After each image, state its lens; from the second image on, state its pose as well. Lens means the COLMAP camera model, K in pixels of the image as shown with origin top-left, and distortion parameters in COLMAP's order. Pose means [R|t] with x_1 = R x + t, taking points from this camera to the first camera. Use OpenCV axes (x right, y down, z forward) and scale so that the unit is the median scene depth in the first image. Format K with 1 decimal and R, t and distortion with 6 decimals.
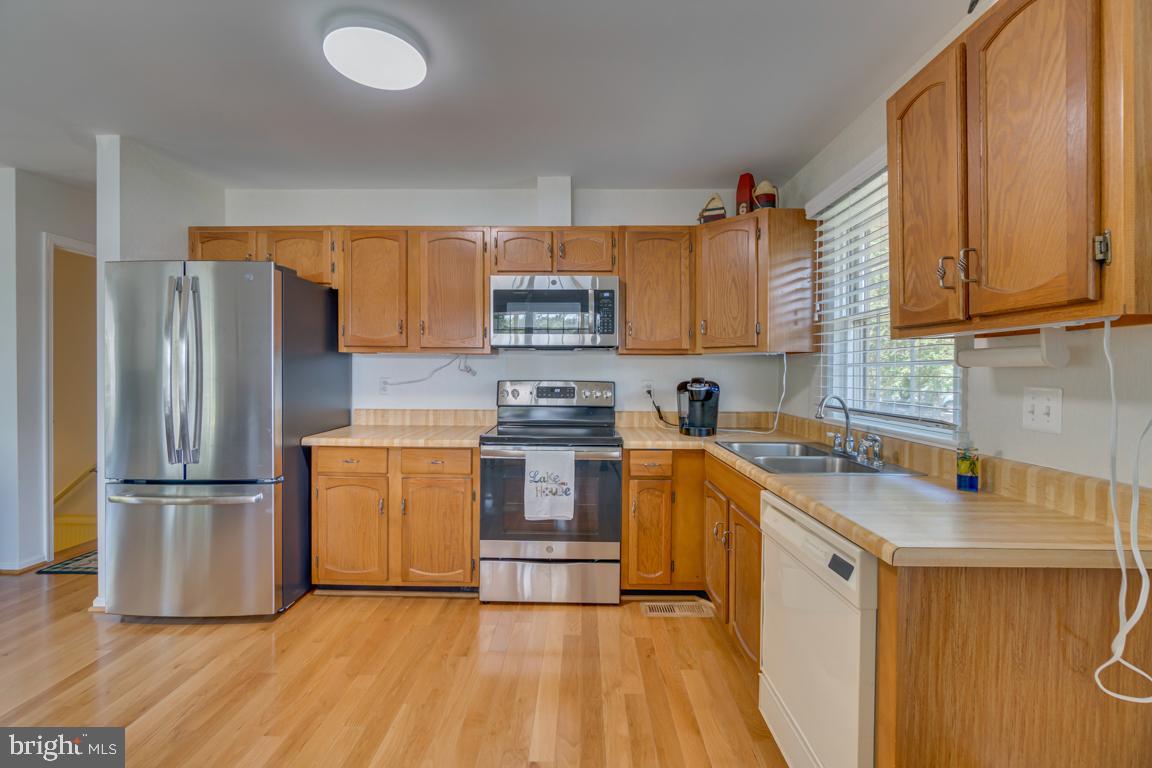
lens RADIAL K [[496.2, 0, 576.4], [0, 496.2, 376.6], [0, 0, 1]] dist [-0.002949, 0.000109]
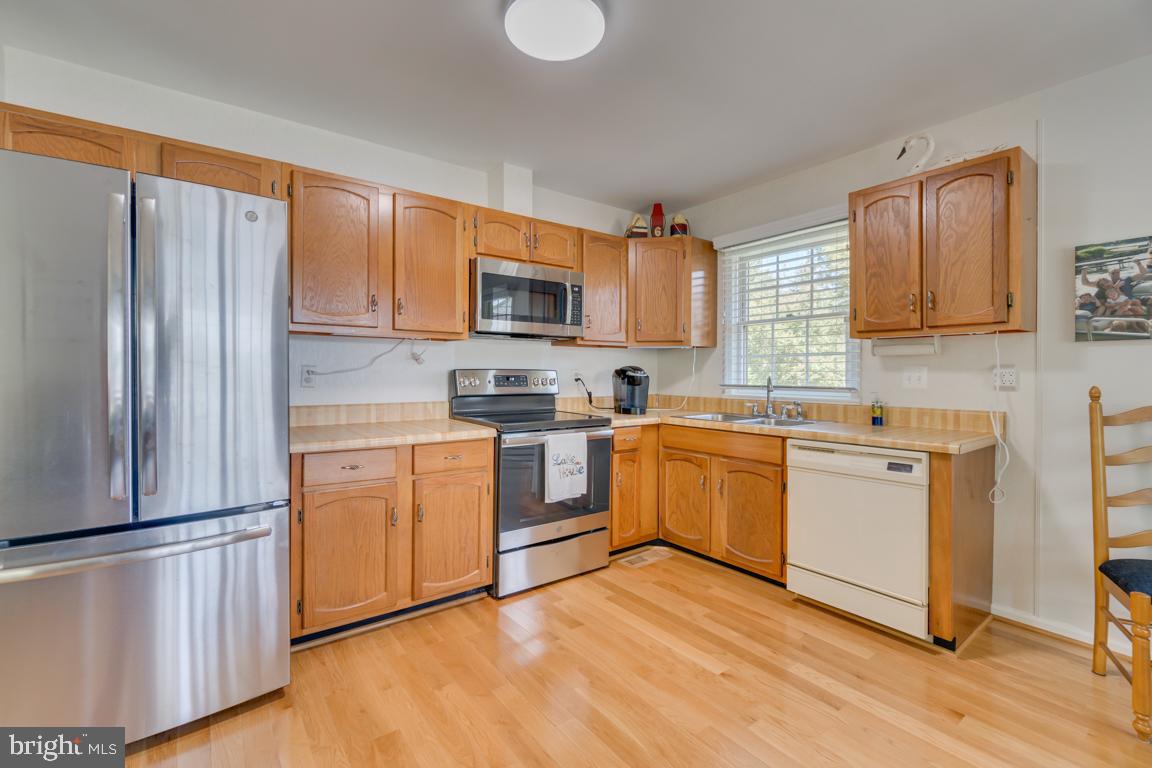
lens RADIAL K [[502.7, 0, 574.5], [0, 502.7, 375.0], [0, 0, 1]] dist [-0.001638, 0.000134]
pose [[0.790633, -0.006702, 0.612254, -0.658154], [0.007304, 0.999972, 0.001514, 0.022850], [-0.612247, 0.003275, 0.790660, 0.139647]]
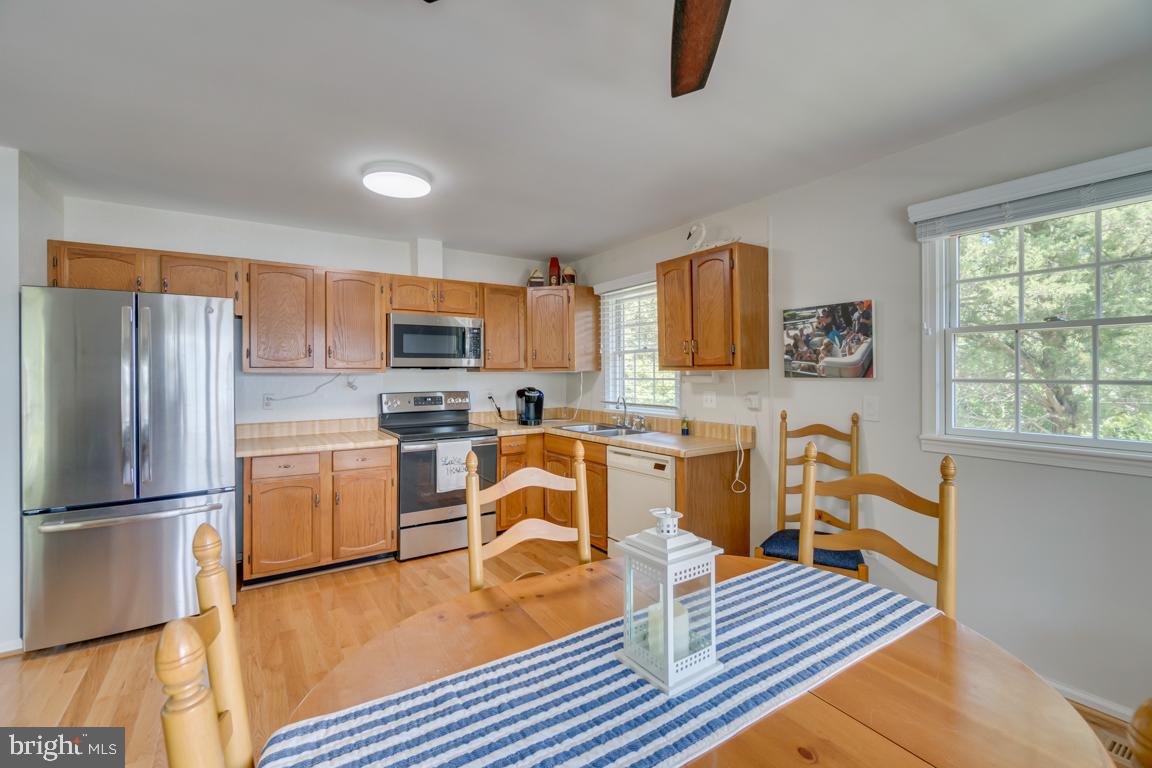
lens RADIAL K [[502.5, 0, 576.5], [0, 502.5, 370.8], [0, 0, 1]] dist [-0.000874, -0.000014]
pose [[0.820083, -0.008078, 0.572187, -0.564104], [0.015434, 0.999849, -0.008004, -0.036491], [-0.572036, 0.015395, 0.820084, -0.375570]]
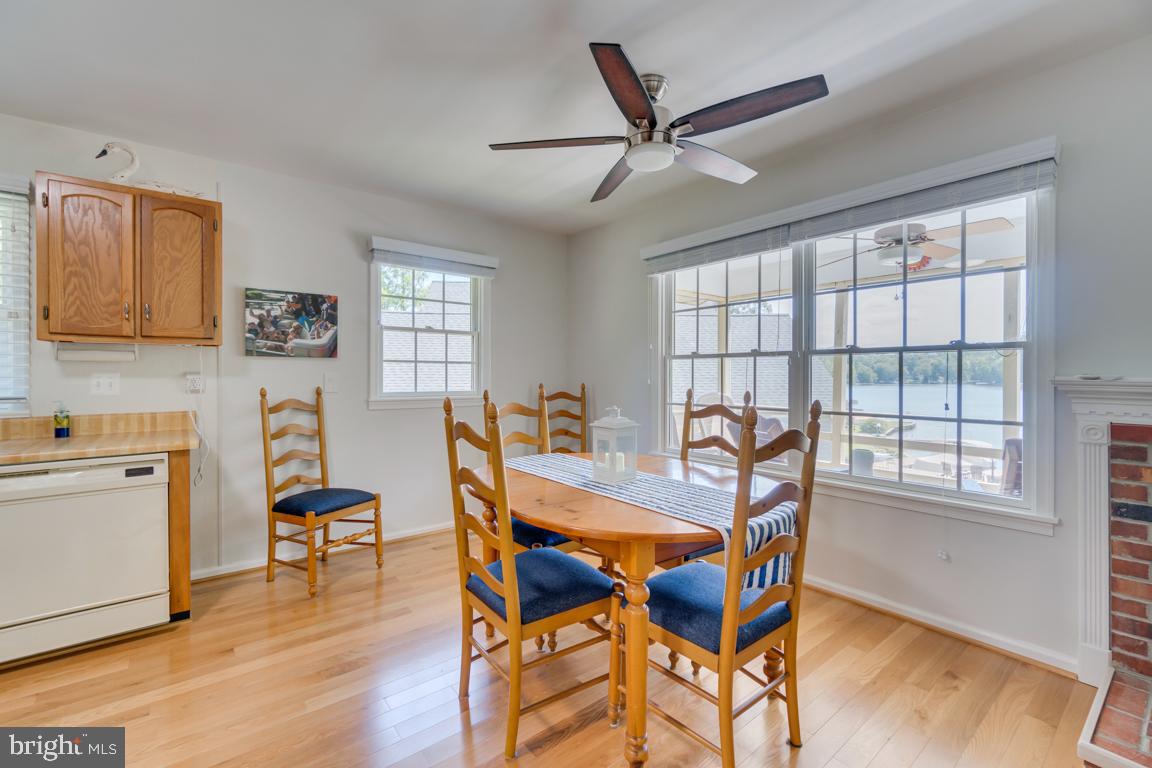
lens RADIAL K [[496.2, 0, 576.4], [0, 496.2, 376.6], [0, 0, 1]] dist [-0.002949, 0.000109]
pose [[-0.641846, -0.011929, 0.766740, -0.849735], [0.000664, 0.999870, 0.016112, 0.005069], [-0.766833, 0.010851, -0.641755, 0.426950]]
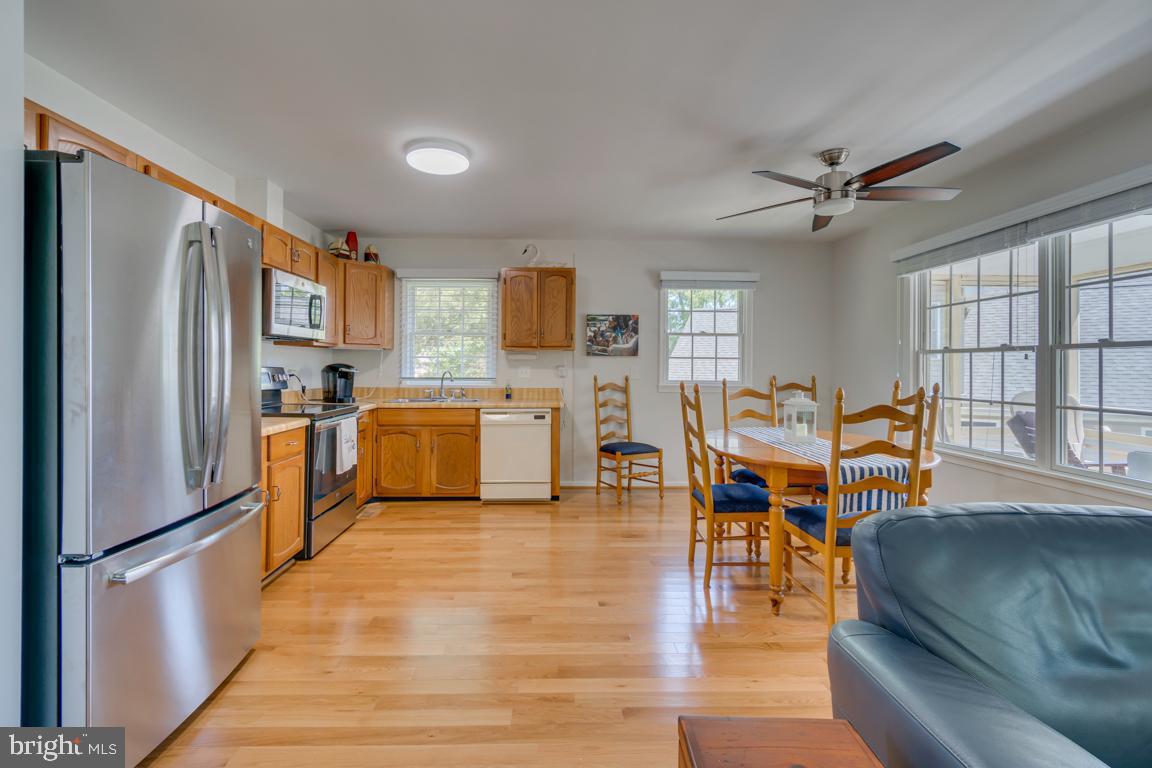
lens RADIAL K [[499.9, 0, 560.1], [0, 499.9, 366.0], [0, 0, 1]] dist [-0.000773, 0.000044]
pose [[-0.042535, -0.007084, 0.999070, -1.357945], [0.003194, 0.999969, 0.007226, 0.000243], [-0.999090, 0.003498, -0.042511, 0.459220]]
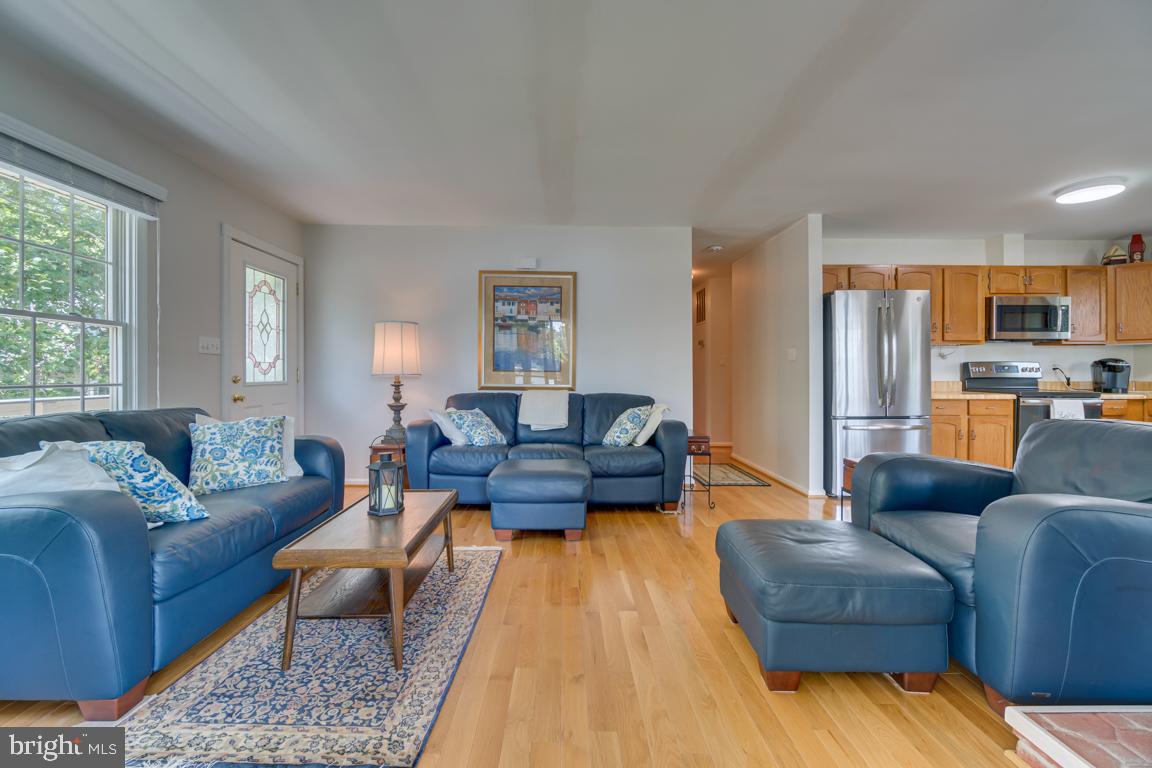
lens RADIAL K [[496.2, 0, 576.4], [0, 496.2, 376.6], [0, 0, 1]] dist [-0.002949, 0.000109]
pose [[0.999307, -0.006618, 0.036633, -1.721252], [0.006844, 0.999958, -0.006050, 0.065378], [-0.036592, 0.006297, 0.999310, -0.617483]]
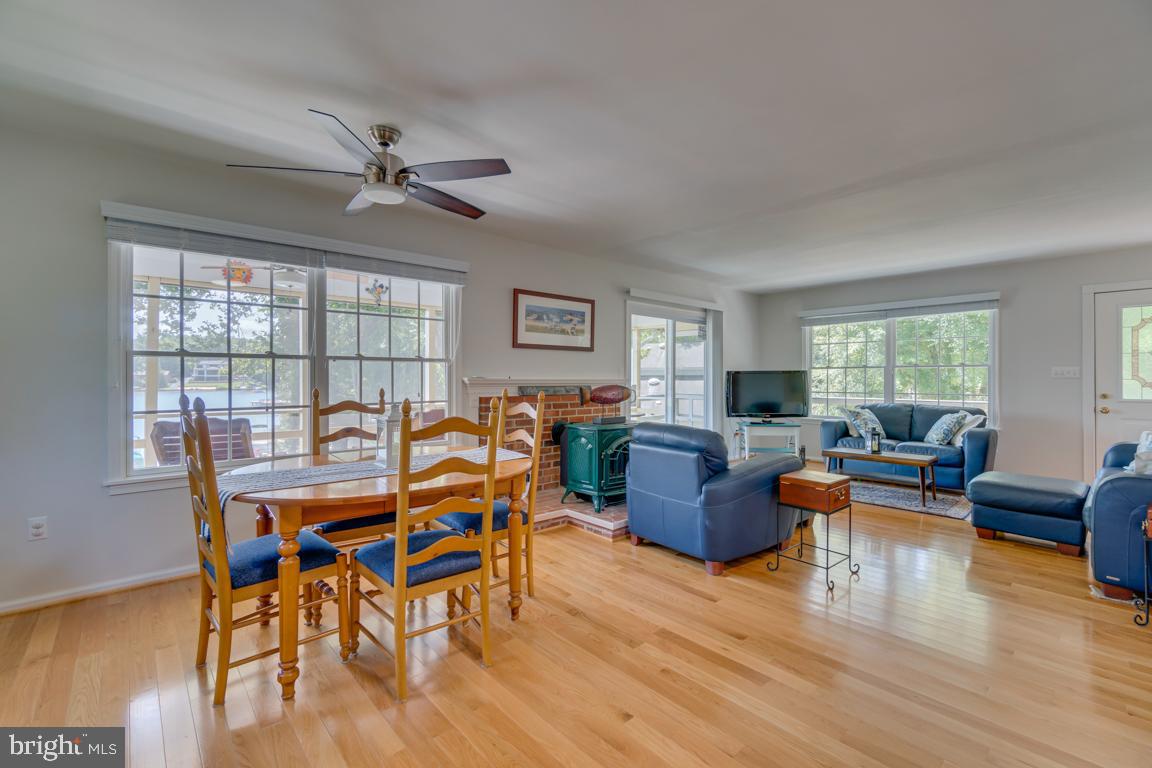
lens RADIAL K [[496.2, 0, 576.4], [0, 496.2, 376.6], [0, 0, 1]] dist [-0.002949, 0.000109]
pose [[-0.725296, -0.008312, -0.688387, 0.044812], [-0.014077, 0.999897, 0.002759, 0.010334], [0.688294, 0.011692, -0.725338, 0.742699]]
